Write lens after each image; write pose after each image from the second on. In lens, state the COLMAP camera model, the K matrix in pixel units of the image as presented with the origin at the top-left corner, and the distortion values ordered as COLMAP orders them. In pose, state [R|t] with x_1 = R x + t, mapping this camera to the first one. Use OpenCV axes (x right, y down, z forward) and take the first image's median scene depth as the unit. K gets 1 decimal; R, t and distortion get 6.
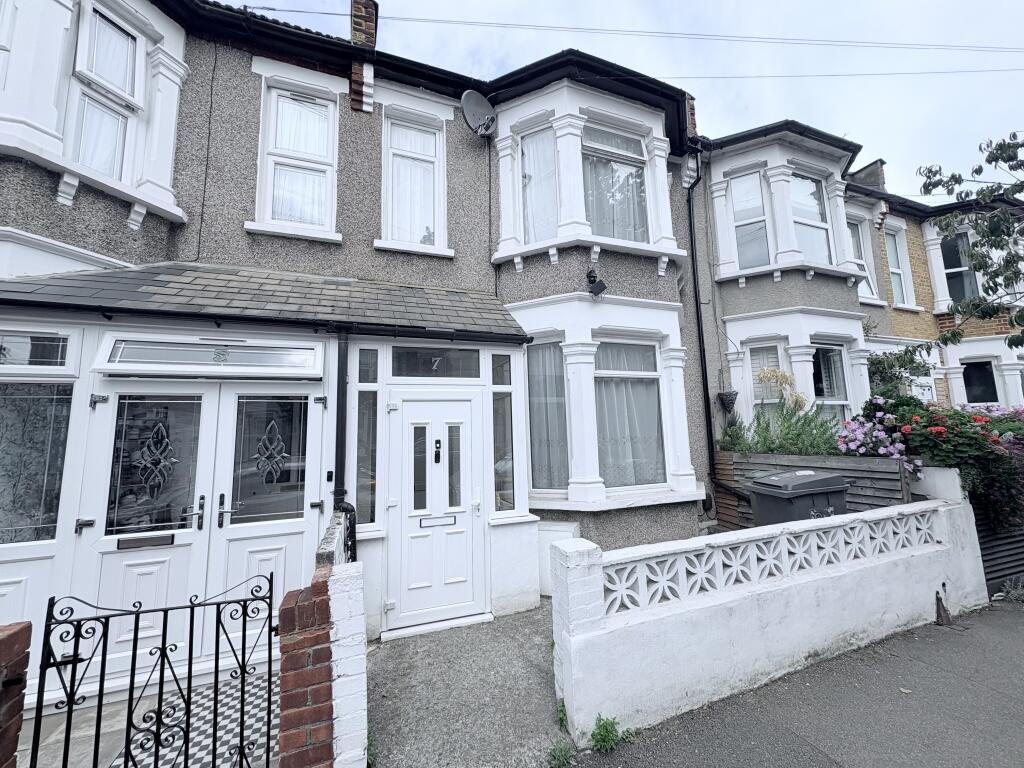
lens RADIAL K [[409.8, 0, 513.6], [0, 409.8, 383.7], [0, 0, 1]] dist [0.001614, 0.000694]
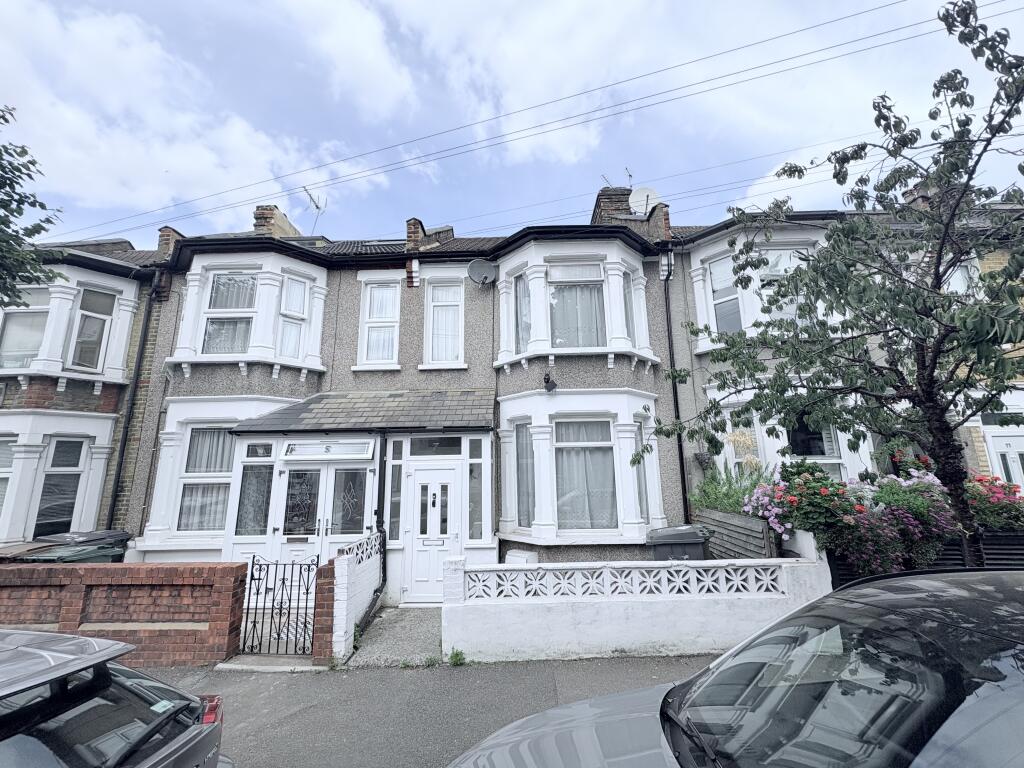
lens RADIAL K [[409.8, 0, 510.5], [0, 409.8, 384.1], [0, 0, 1]] dist [0.001614, 0.000694]
pose [[0.926040, -0.063291, -0.372082, 0.742007], [0.037656, 0.996414, -0.075771, -0.167172], [0.375543, 0.056156, 0.925102, -0.459154]]
